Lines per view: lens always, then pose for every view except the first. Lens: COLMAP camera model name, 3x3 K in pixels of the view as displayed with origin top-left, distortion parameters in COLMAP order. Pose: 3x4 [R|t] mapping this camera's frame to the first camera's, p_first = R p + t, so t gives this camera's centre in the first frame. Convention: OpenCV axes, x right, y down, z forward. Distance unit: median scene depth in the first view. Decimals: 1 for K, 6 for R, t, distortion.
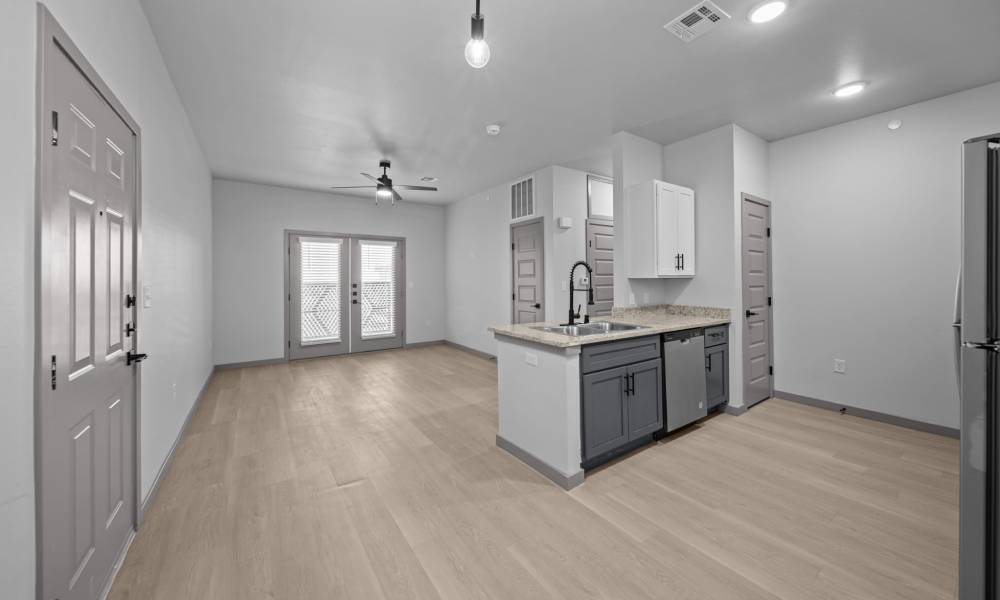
lens RADIAL K [[354.5, 0, 501.7], [0, 354.5, 283.5], [0, 0, 1]] dist [-0.004134, -0.000250]
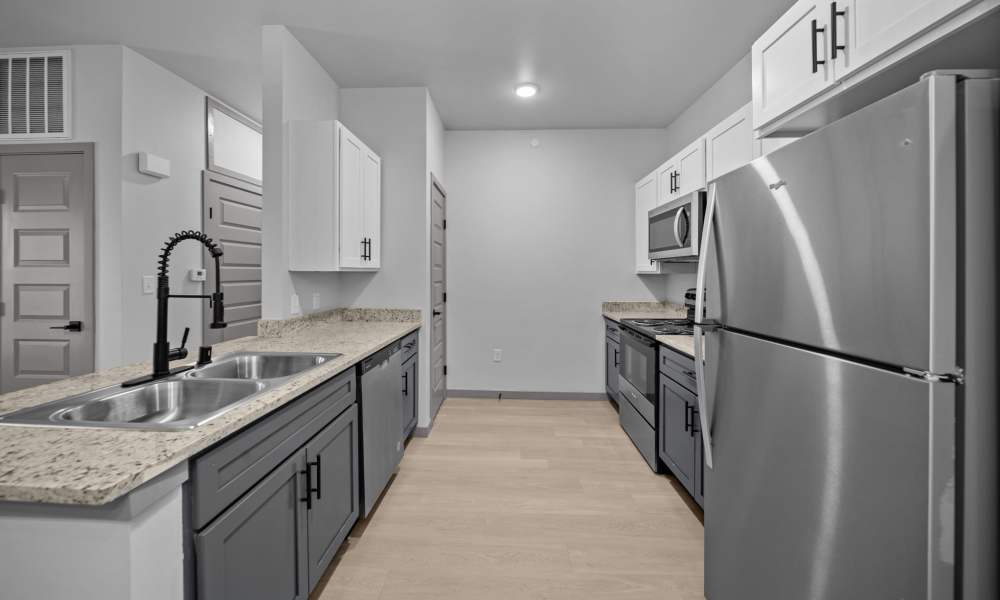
lens RADIAL K [[354.5, 0, 491.2], [0, 354.5, 272.3], [0, 0, 1]] dist [-0.004134, -0.000250]
pose [[0.601113, 0.010792, 0.799091, 0.078710], [-0.000446, 0.999913, -0.013168, -0.004671], [-0.799164, 0.007560, 0.601065, 0.353217]]
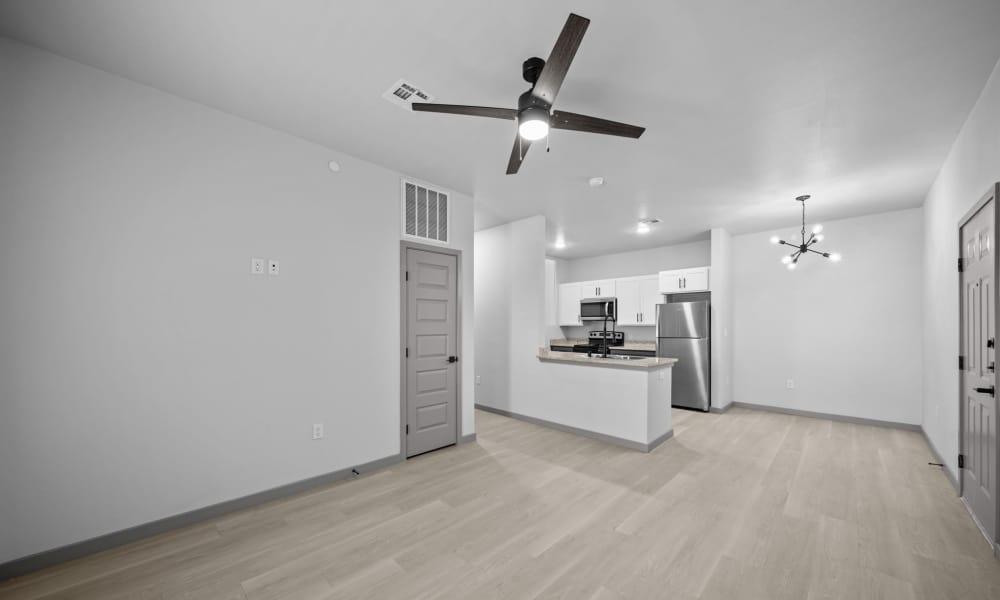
lens RADIAL K [[354.5, 0, 502.5], [0, 354.5, 324.8], [0, 0, 1]] dist [-0.004134, -0.000250]
pose [[-0.186997, 0.009761, 0.982312, -0.941906], [0.014042, 0.999875, -0.007263, -0.008621], [-0.982260, 0.012436, -0.187111, 1.391212]]
